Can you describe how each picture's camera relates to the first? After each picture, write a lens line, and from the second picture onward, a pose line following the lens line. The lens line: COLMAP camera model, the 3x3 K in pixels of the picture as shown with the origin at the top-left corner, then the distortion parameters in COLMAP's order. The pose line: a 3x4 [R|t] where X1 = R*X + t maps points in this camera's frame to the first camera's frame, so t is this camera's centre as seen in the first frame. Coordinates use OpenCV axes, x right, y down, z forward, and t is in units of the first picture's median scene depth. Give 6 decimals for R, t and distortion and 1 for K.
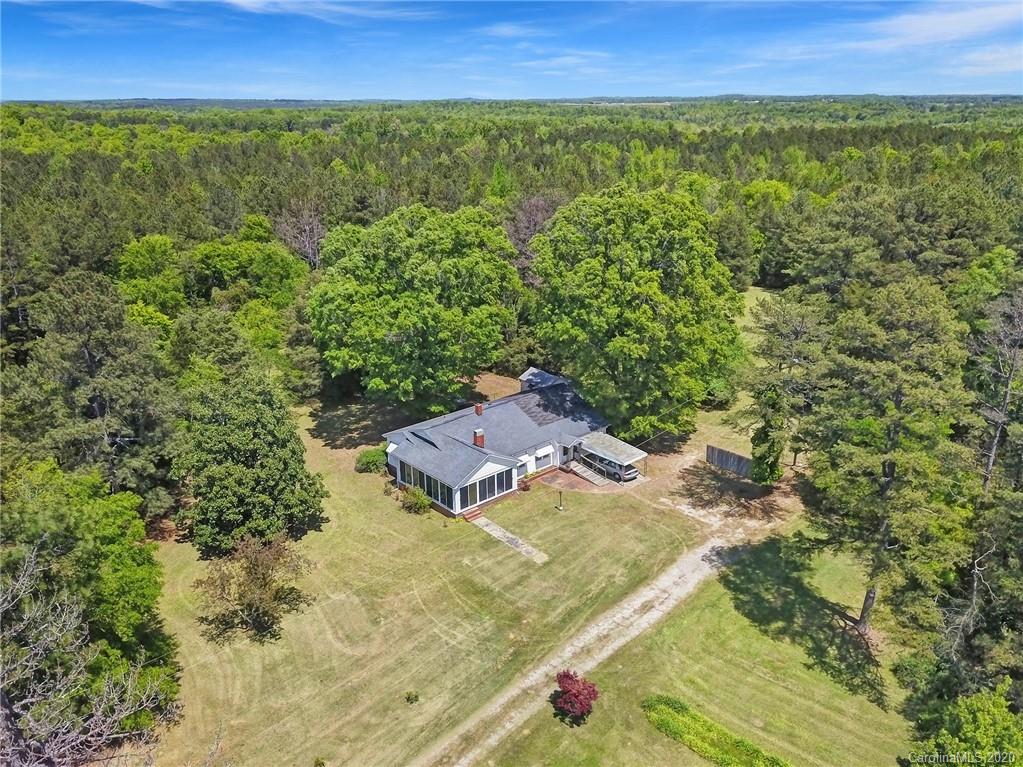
lens RADIAL K [[804.0, 0, 511.5], [0, 804.0, 383.5], [0, 0, 1]] dist [0.041434, -0.002245]
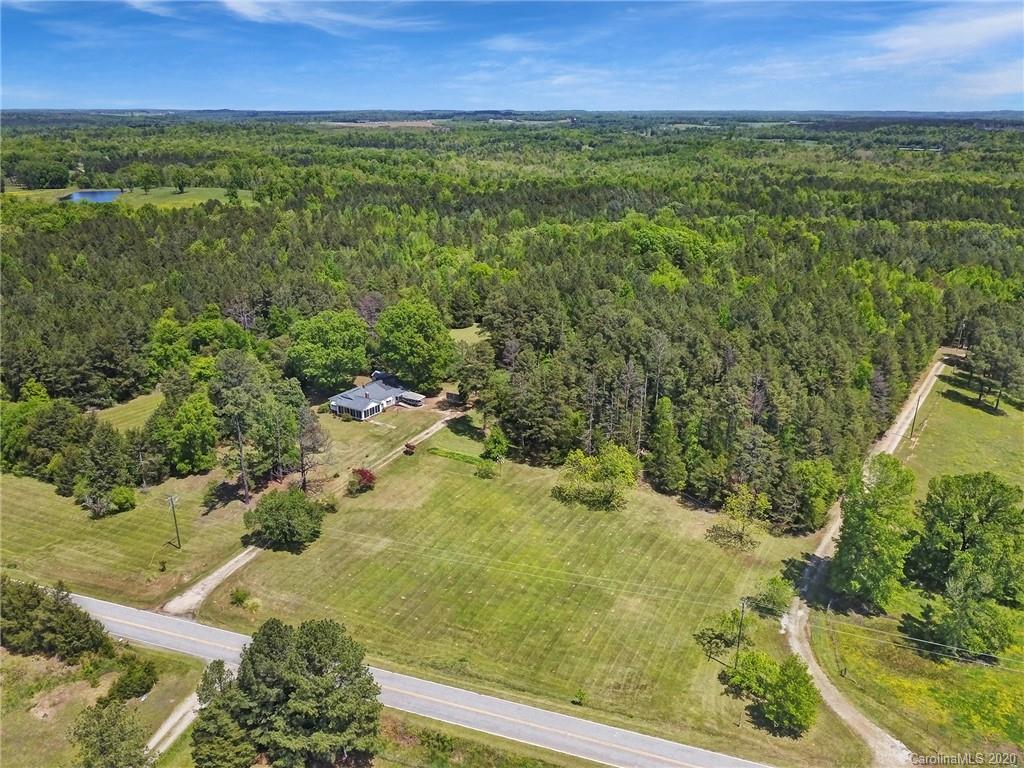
lens RADIAL K [[804.7, 0, 512.0], [0, 804.7, 384.0], [0, 0, 1]] dist [0.041434, -0.002245]
pose [[0.961846, -0.084836, 0.260108, -0.280530], [0.087688, 0.996148, 0.000642, 0.069411], [-0.259160, 0.022191, 0.965579, -1.878789]]
